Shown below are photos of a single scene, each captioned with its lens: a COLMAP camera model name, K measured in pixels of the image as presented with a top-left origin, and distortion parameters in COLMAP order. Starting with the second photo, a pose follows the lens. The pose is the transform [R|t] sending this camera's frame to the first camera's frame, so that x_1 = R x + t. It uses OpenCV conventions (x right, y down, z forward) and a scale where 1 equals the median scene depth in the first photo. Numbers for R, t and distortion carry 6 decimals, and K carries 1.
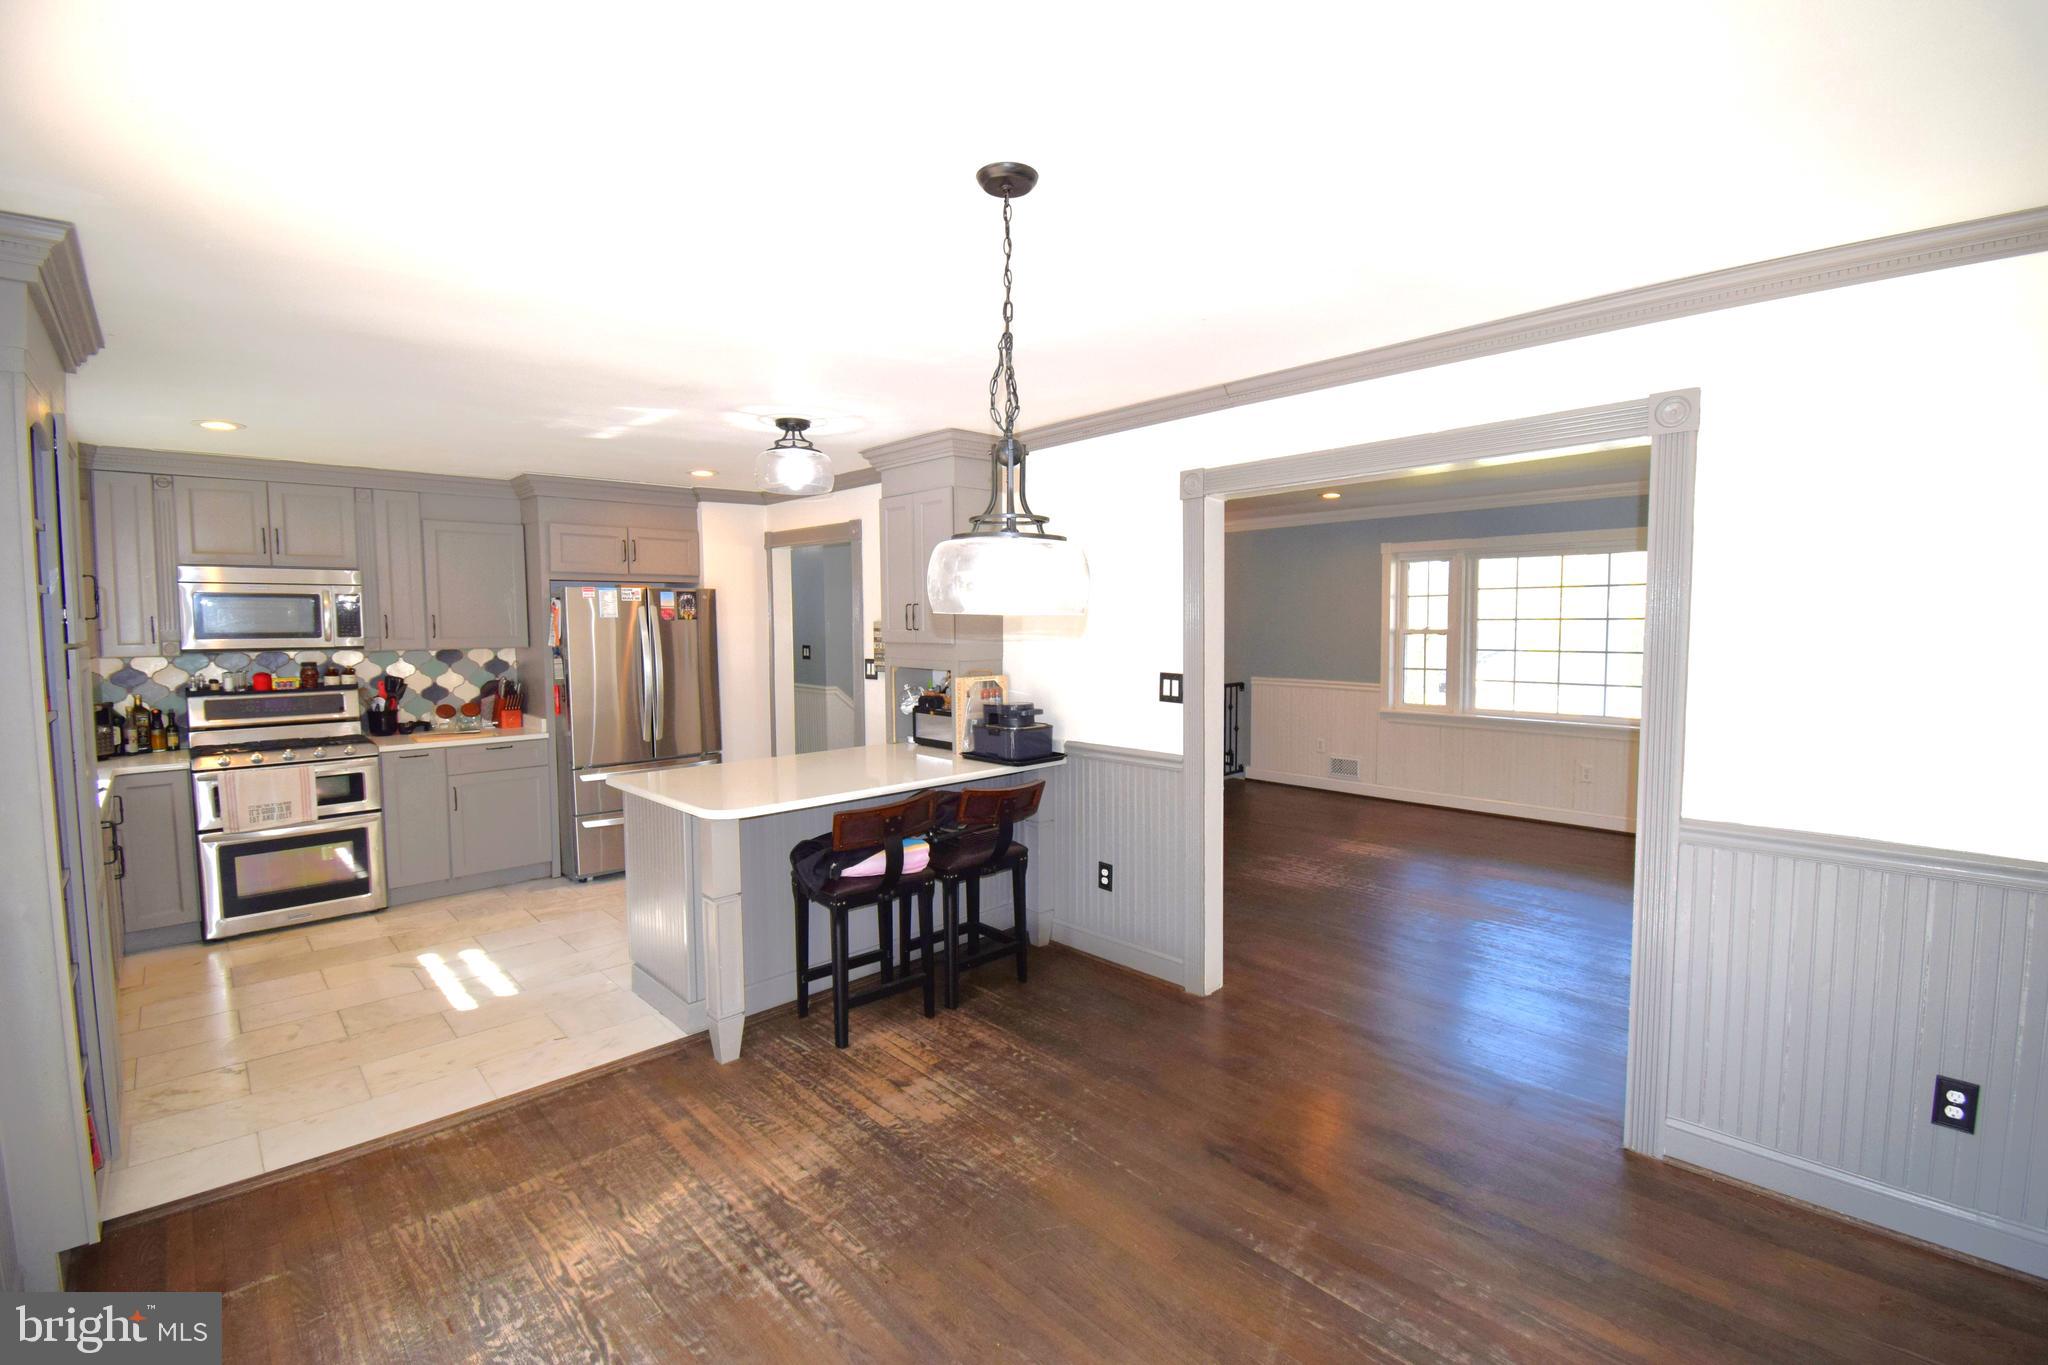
lens RADIAL K [[898.5, 0, 1031.9], [0, 898.5, 679.0], [0, 0, 1]] dist [0.020470, -0.024936]
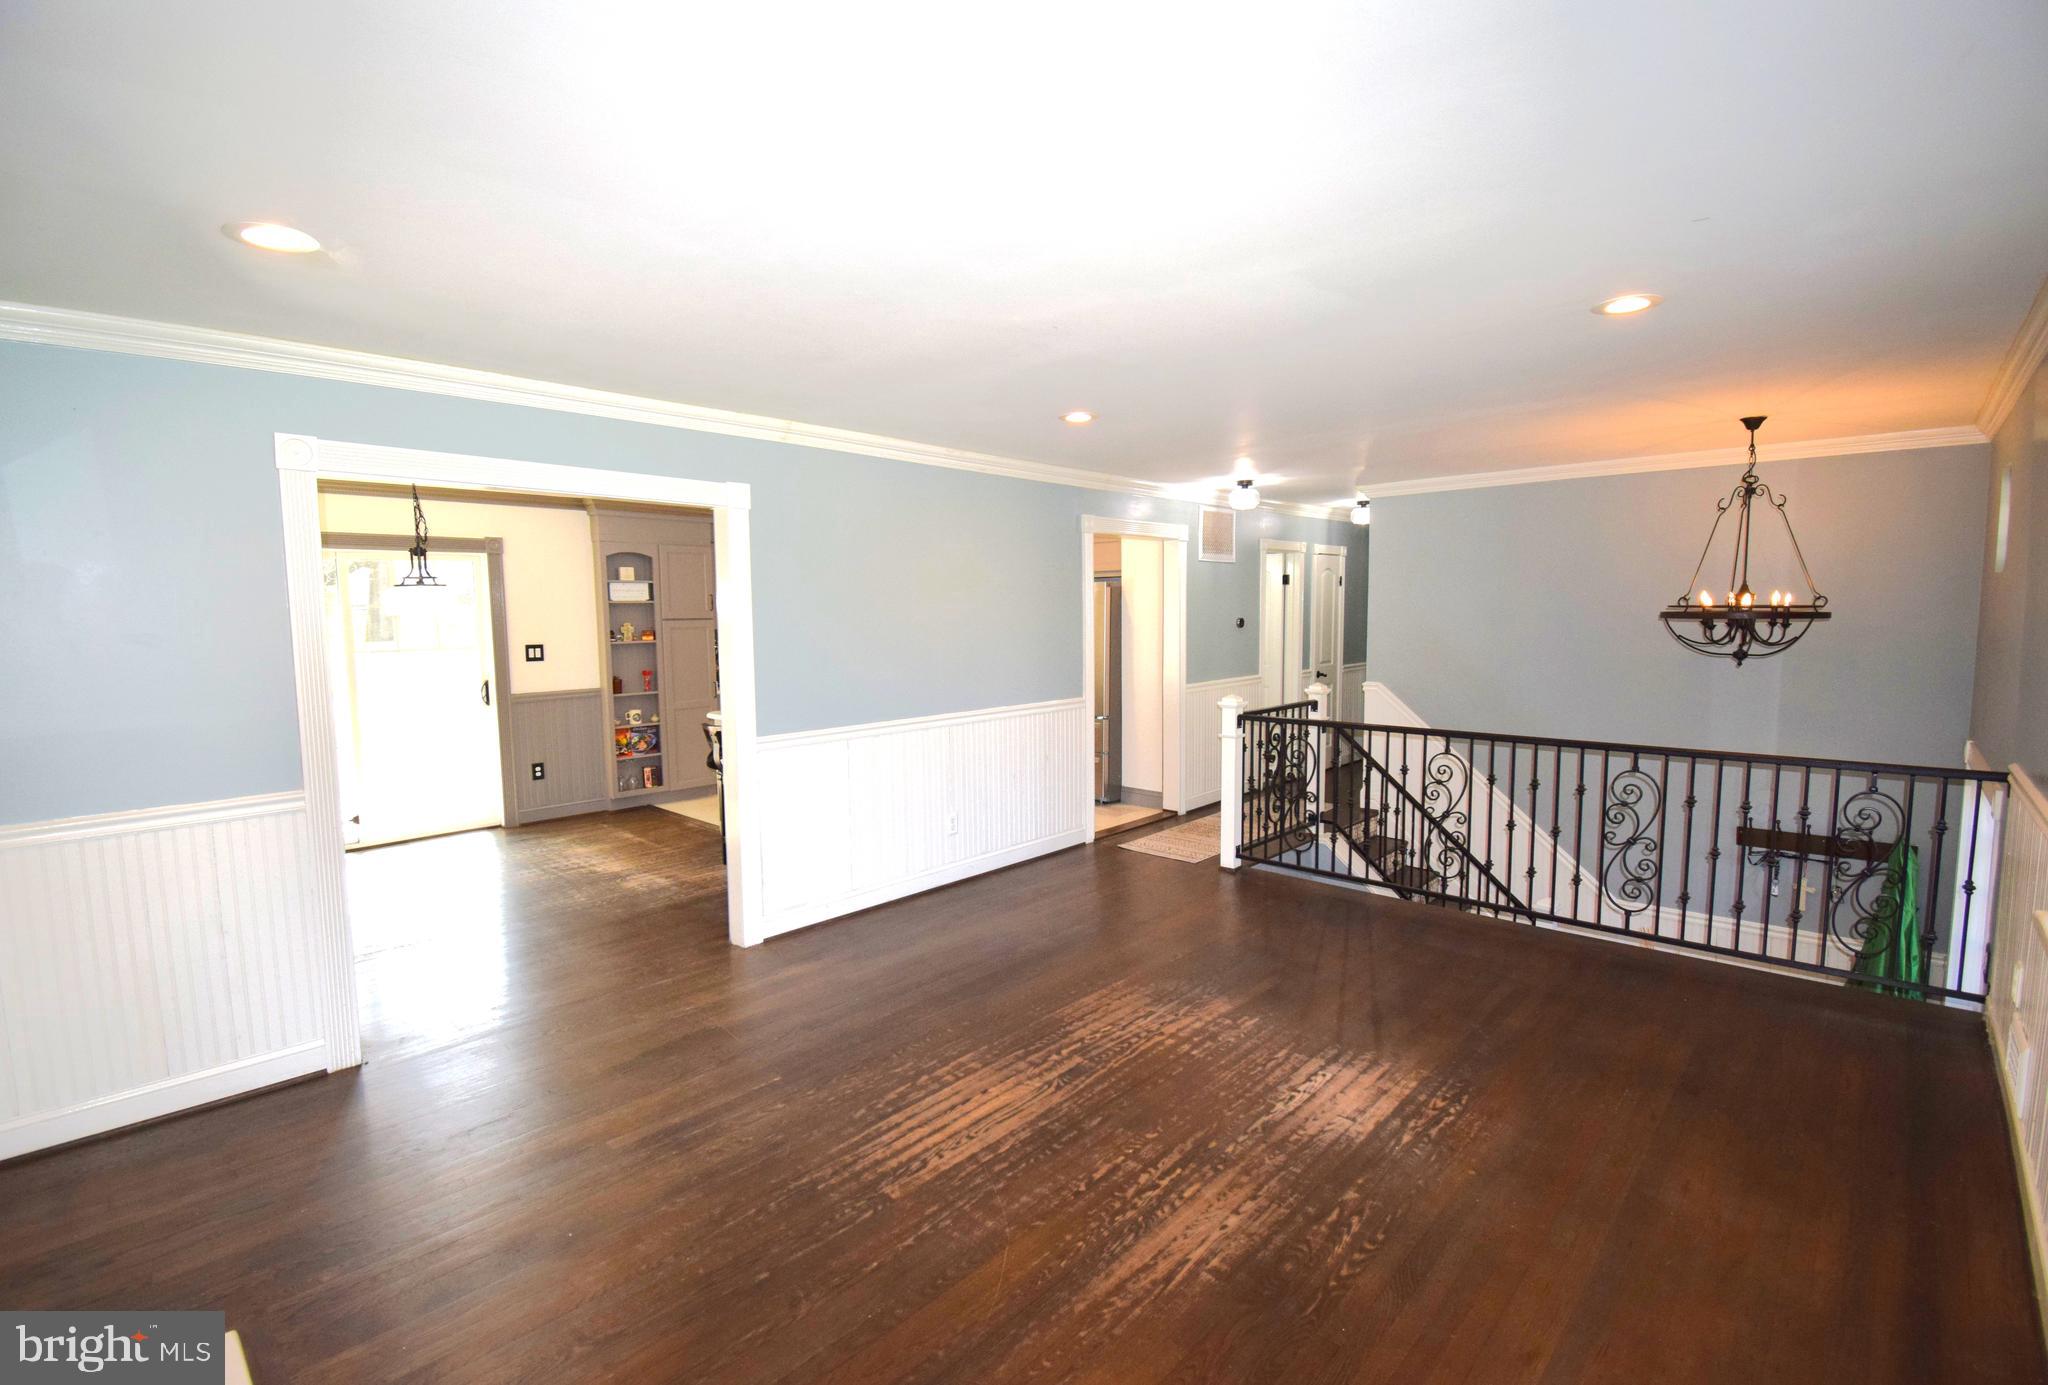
lens RADIAL K [[921.5, 0, 1017.8], [0, 921.5, 695.4], [0, 0, 1]] dist [0.018174, 0.000032]
pose [[0.044756, 0.100308, -0.993949, 0.999650], [-0.057048, 0.993579, 0.097702, -0.072678], [0.997368, 0.052330, 0.050191, 0.951412]]
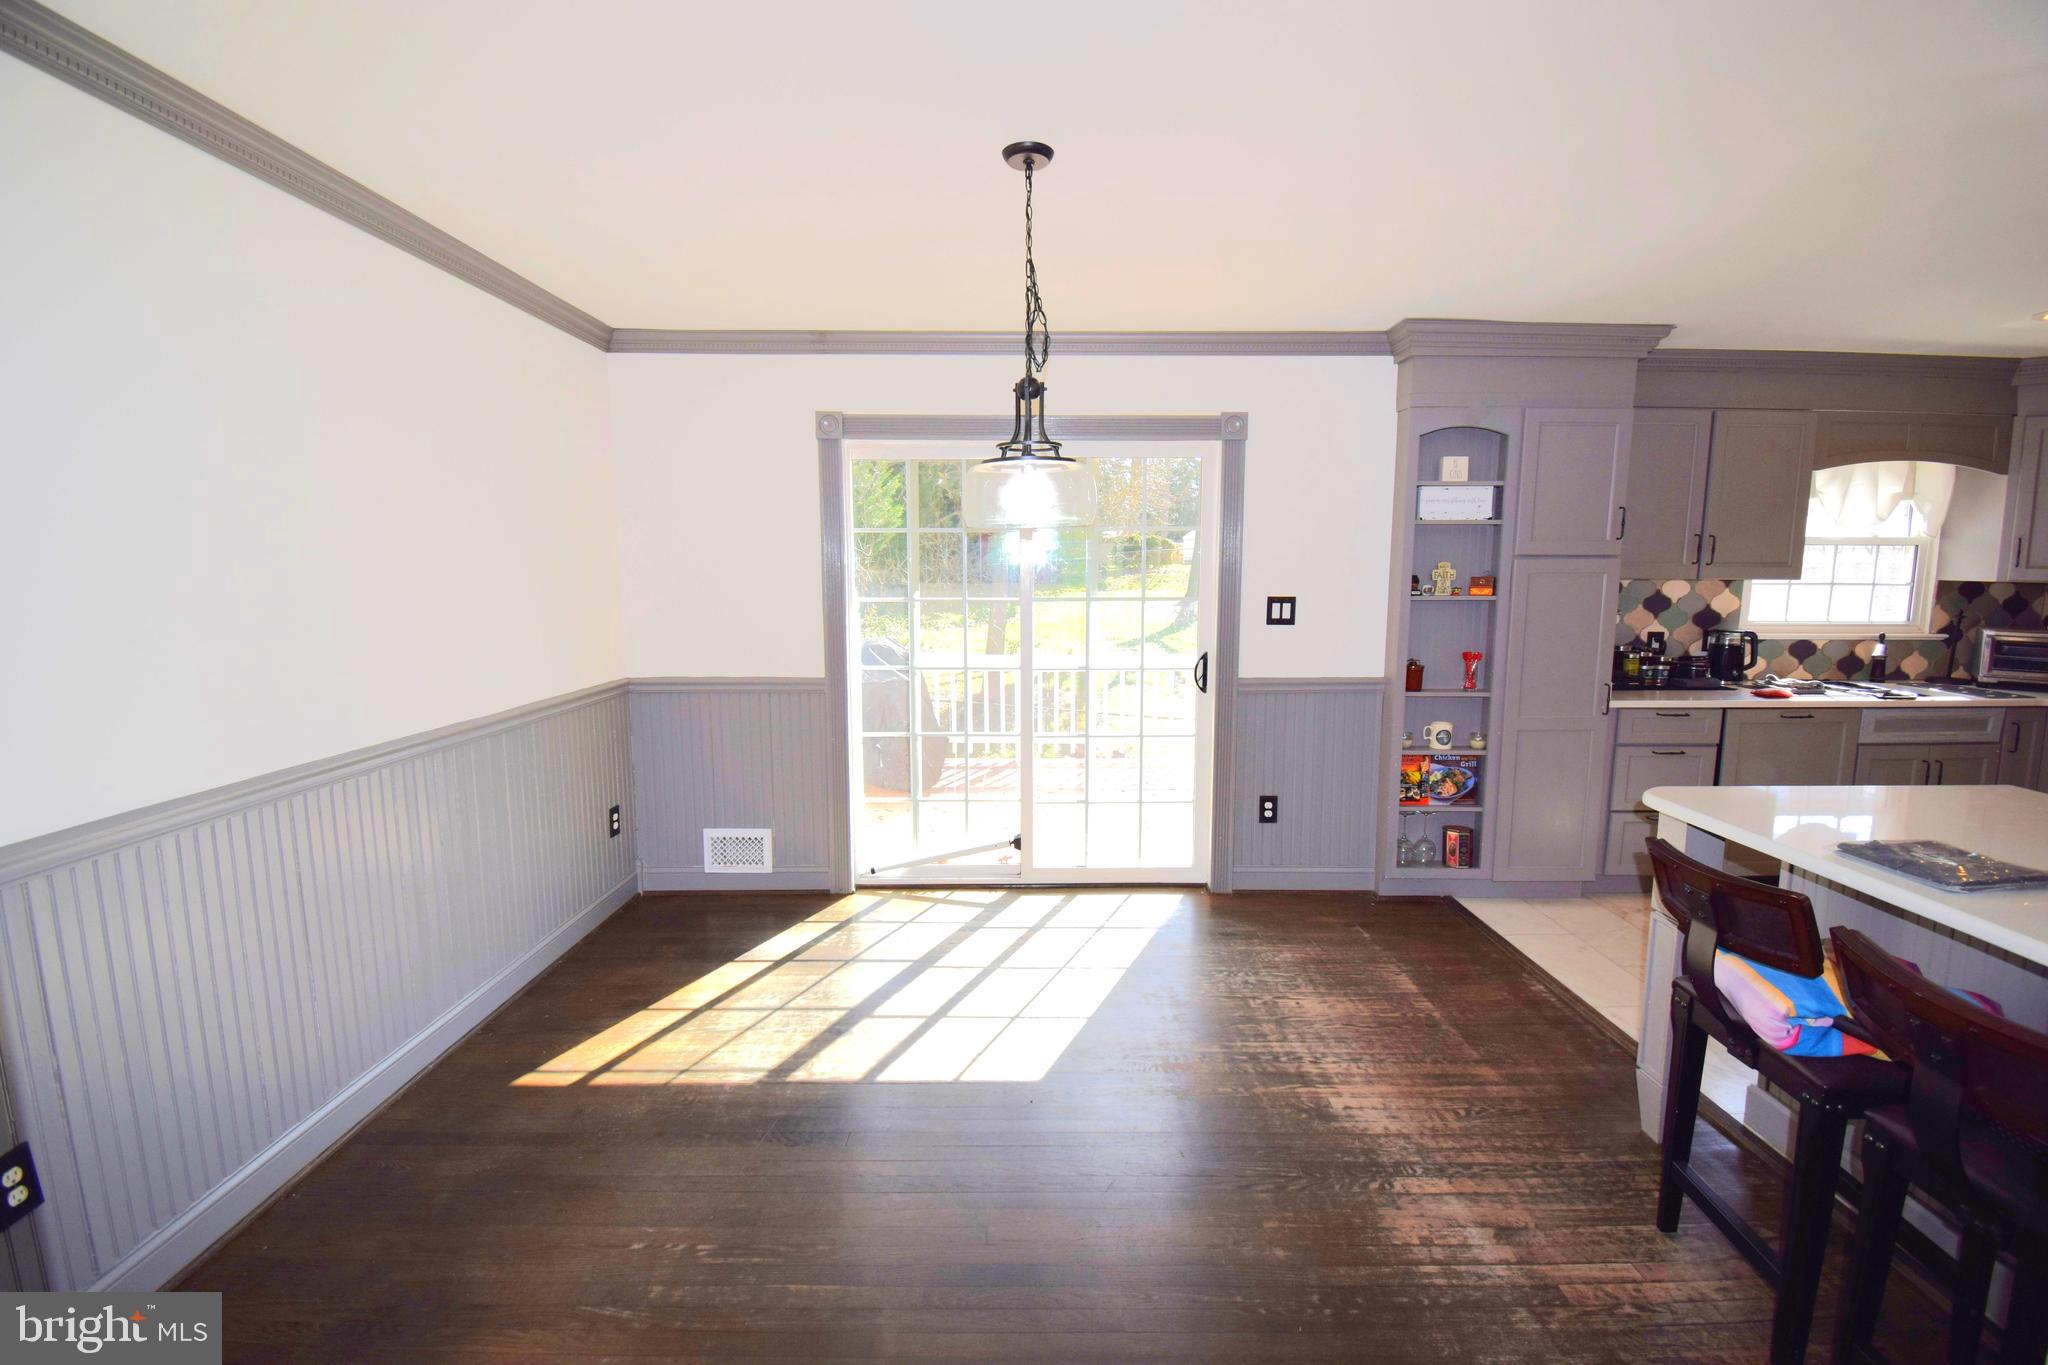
lens RADIAL K [[898.5, 0, 1031.9], [0, 898.5, 679.0], [0, 0, 1]] dist [0.020470, -0.024936]
pose [[-0.689313, 0.095803, -0.718101, 0.318745], [-0.045425, 0.983552, 0.174822, -0.029213], [0.723038, 0.153127, -0.673623, 0.684176]]
